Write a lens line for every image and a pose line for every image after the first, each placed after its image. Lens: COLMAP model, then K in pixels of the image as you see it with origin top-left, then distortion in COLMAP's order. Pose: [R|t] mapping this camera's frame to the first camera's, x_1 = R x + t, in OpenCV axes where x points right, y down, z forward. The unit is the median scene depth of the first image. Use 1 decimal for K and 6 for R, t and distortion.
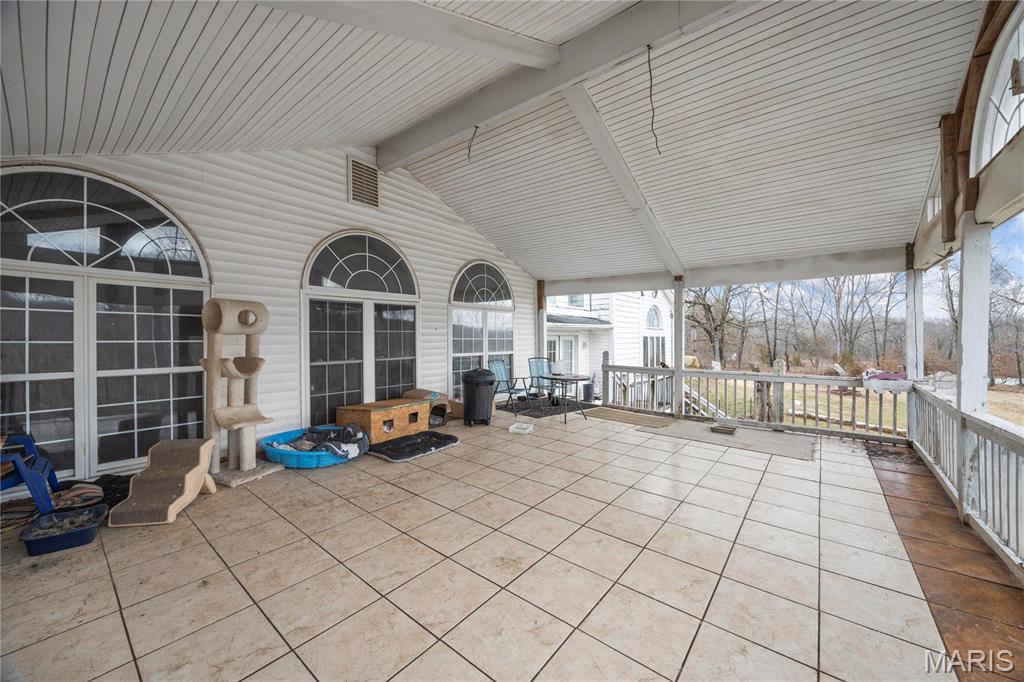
lens RADIAL K [[382.6, 0, 512.3], [0, 382.6, 342.1], [0, 0, 1]] dist [0.000299, 0.000091]
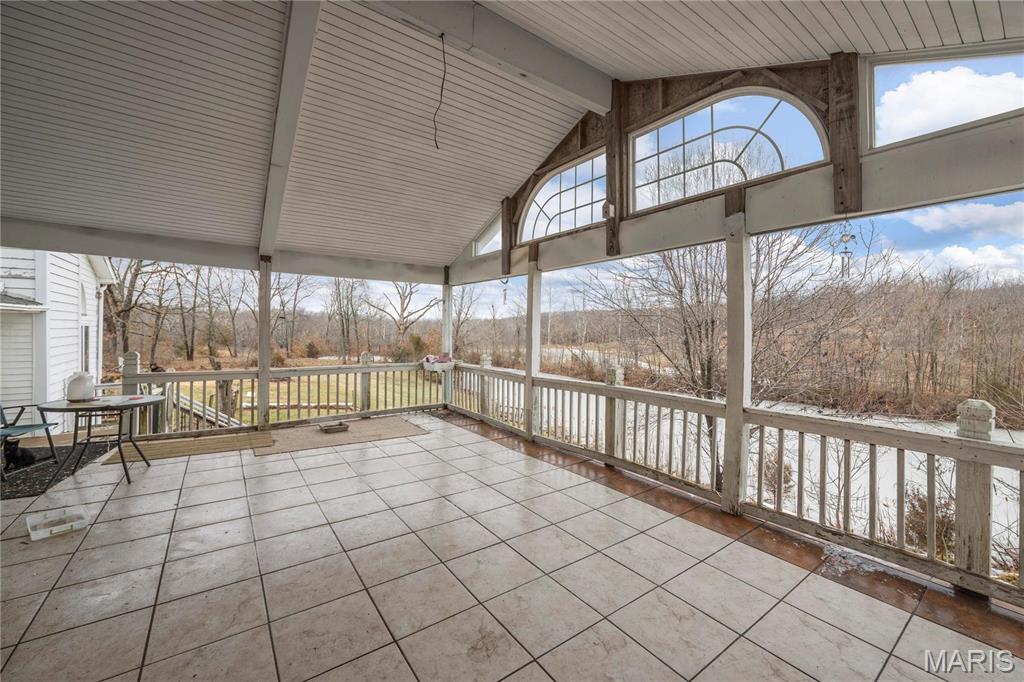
lens RADIAL K [[409.7, 0, 513.1], [0, 409.7, 323.0], [0, 0, 1]] dist [0.000880, 0.000087]
pose [[0.263746, 0.016636, 0.964449, -0.274748], [0.002988, 0.999832, -0.018063, -0.011321], [-0.964588, 0.007646, 0.263652, 0.260856]]
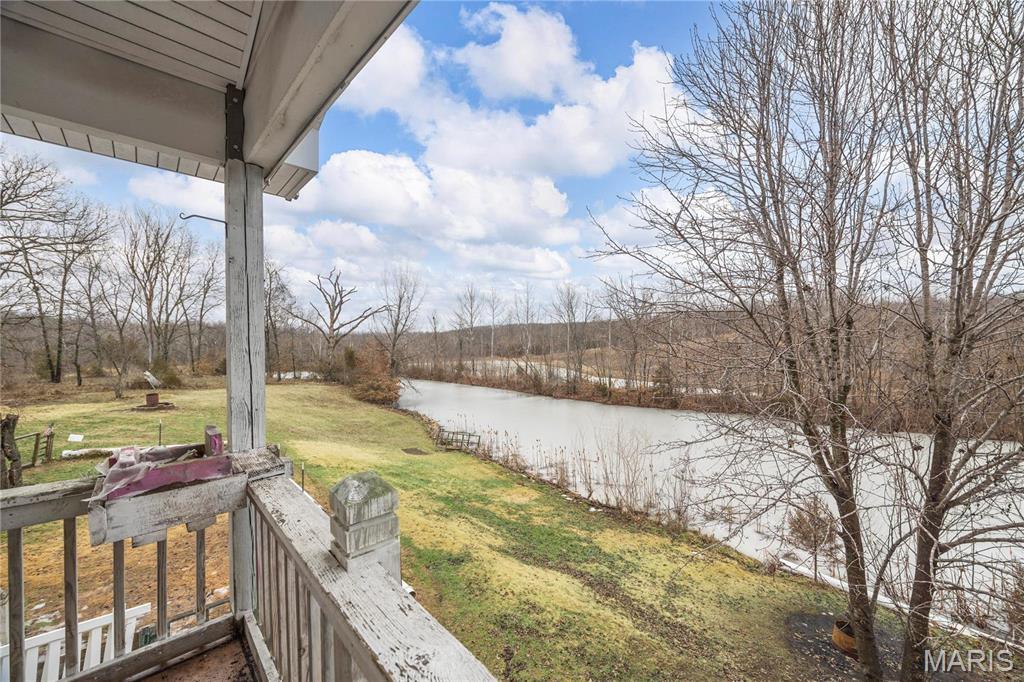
lens RADIAL K [[382.6, 0, 512.3], [0, 382.6, 342.1], [0, 0, 1]] dist [0.000299, 0.000091]
pose [[0.115109, 0.000045, 0.993353, 0.518202], [0.009208, 0.999957, -0.001113, -0.009994], [-0.993310, 0.009274, 0.115103, 0.511445]]
